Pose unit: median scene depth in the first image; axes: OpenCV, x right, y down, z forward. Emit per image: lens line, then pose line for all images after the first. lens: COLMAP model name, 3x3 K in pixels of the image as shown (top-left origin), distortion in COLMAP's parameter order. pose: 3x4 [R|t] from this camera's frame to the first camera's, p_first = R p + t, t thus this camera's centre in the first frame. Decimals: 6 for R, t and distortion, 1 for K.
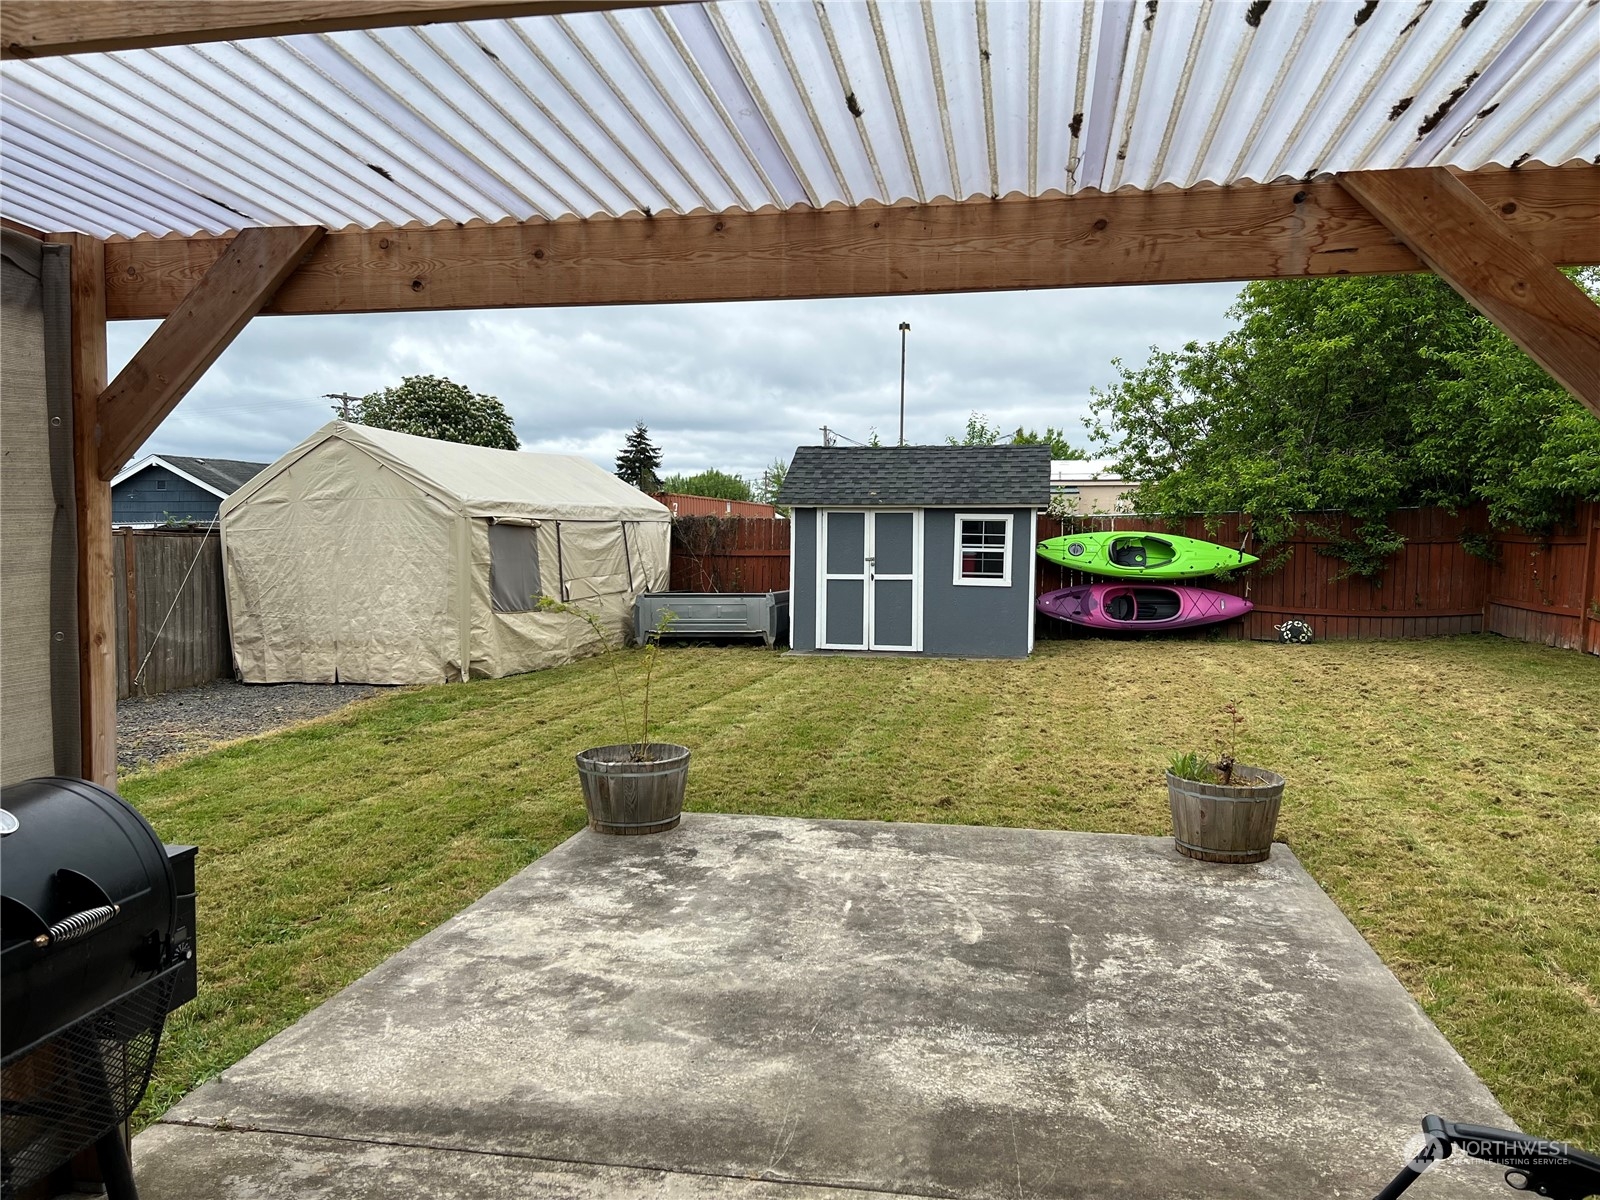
lens RADIAL K [[1200.1, 0, 800.5], [0, 1200.1, 597.8], [0, 0, 1]] dist [0.044604, -0.045659]
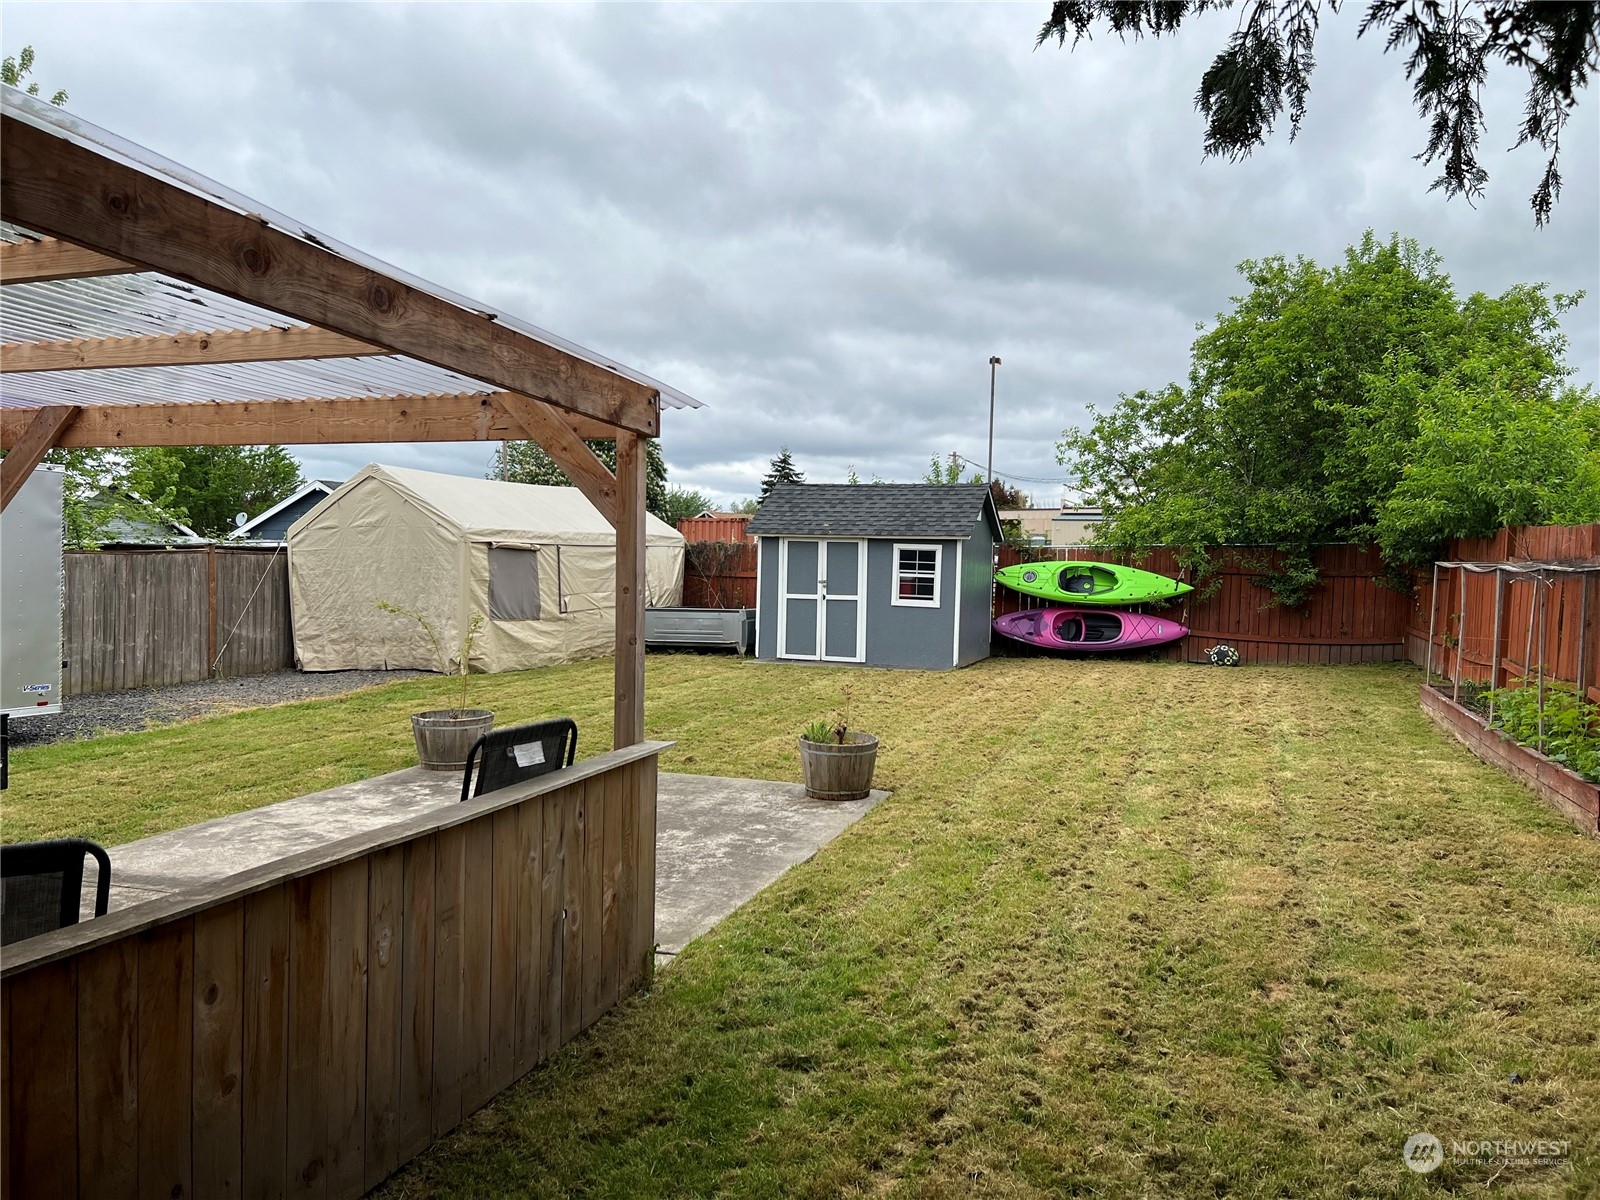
lens RADIAL K [[1200.1, 0, 798.5], [0, 1200.1, 598.1], [0, 0, 1]] dist [0.044604, -0.045659]
pose [[0.989926, 0.019173, -0.140278, 0.197088], [-0.021732, 0.999624, -0.016732, 0.003553], [0.139905, 0.019612, 0.989971, -0.149335]]
